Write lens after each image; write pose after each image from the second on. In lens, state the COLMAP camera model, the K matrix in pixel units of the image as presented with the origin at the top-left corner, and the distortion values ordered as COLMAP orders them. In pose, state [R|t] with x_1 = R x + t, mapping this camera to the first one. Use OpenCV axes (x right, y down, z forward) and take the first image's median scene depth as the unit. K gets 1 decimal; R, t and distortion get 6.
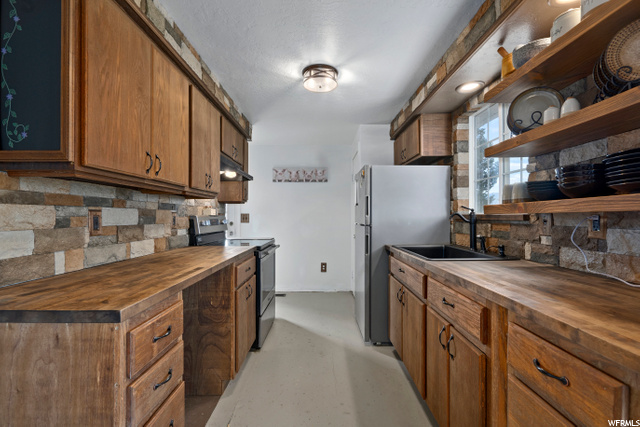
lens RADIAL K [[290.5, 0, 321.7], [0, 290.5, 216.0], [0, 0, 1]] dist [0.000588, 0.000748]
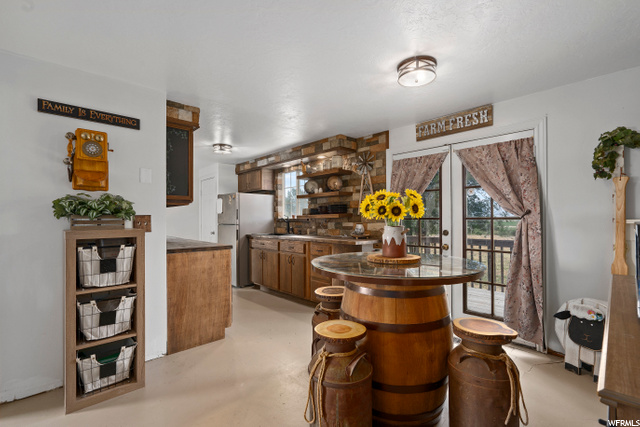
lens RADIAL K [[290.5, 0, 321.7], [0, 290.5, 216.0], [0, 0, 1]] dist [0.000588, 0.000748]
pose [[0.728967, 0.005349, 0.684528, -1.138003], [0.004940, 0.999902, -0.013075, 0.006020], [-0.684531, 0.012913, 0.728869, -1.162329]]
